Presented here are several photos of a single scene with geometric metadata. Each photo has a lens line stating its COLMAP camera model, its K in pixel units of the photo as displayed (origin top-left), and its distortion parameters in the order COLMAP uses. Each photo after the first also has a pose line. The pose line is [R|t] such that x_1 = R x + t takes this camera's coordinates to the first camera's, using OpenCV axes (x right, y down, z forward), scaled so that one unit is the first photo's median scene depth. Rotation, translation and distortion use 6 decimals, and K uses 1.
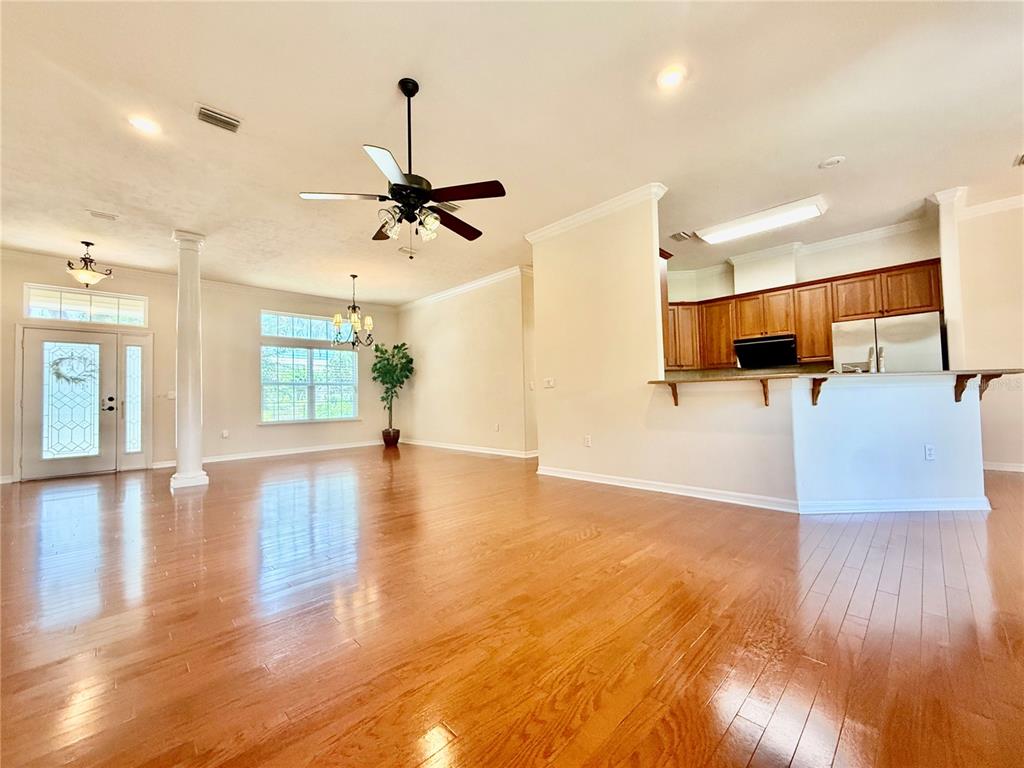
lens RADIAL K [[411.2, 0, 512.0], [0, 411.2, 384.0], [0, 0, 1]] dist [-0.002420, -0.000483]
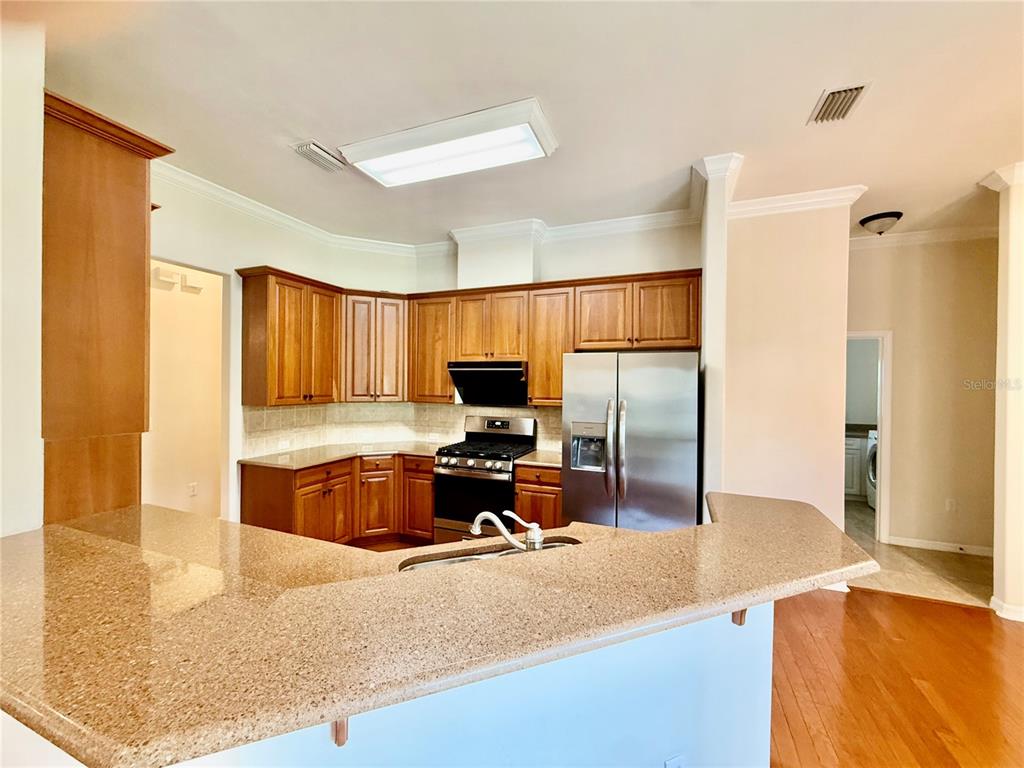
lens RADIAL K [[411.2, 0, 512.0], [0, 411.2, 384.0], [0, 0, 1]] dist [-0.002420, -0.000483]
pose [[0.922936, 0.028834, 0.383871, 0.422872], [-0.045614, 0.998357, 0.034677, -0.107845], [-0.382241, -0.049515, 0.922735, 0.410375]]
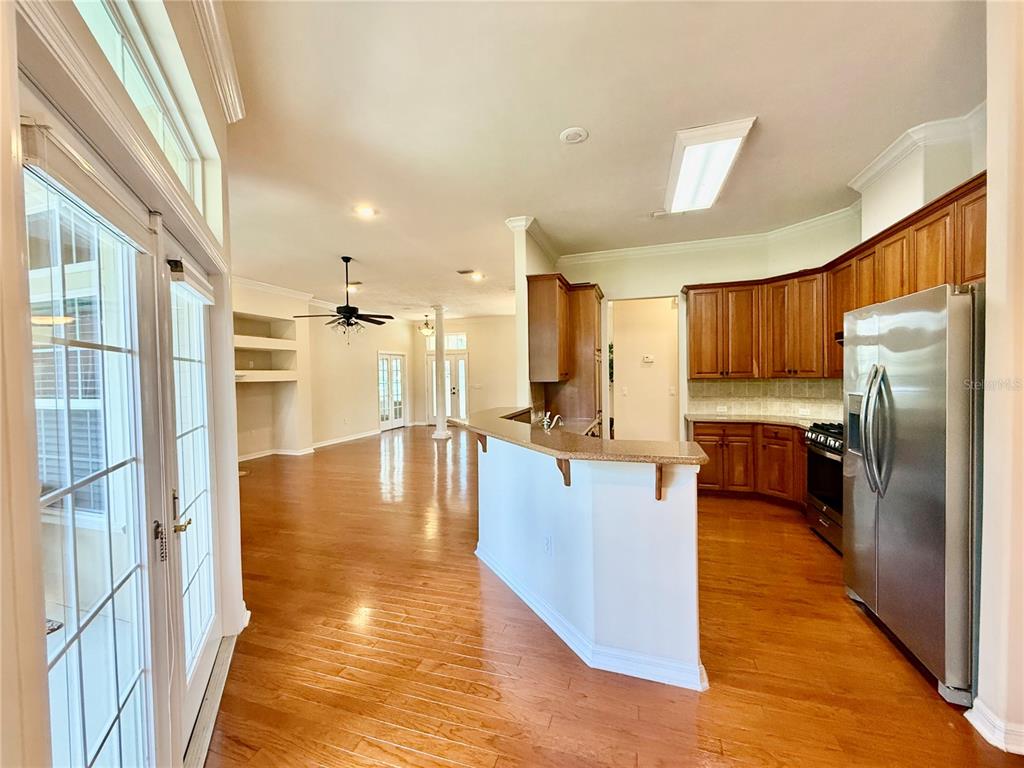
lens RADIAL K [[411.2, 0, 512.0], [0, 411.2, 384.0], [0, 0, 1]] dist [-0.002420, -0.000483]
pose [[0.443180, 0.031740, -0.895870, 0.933245], [0.051340, 0.996834, 0.060715, -0.102023], [0.894961, -0.072902, 0.440148, 0.357878]]
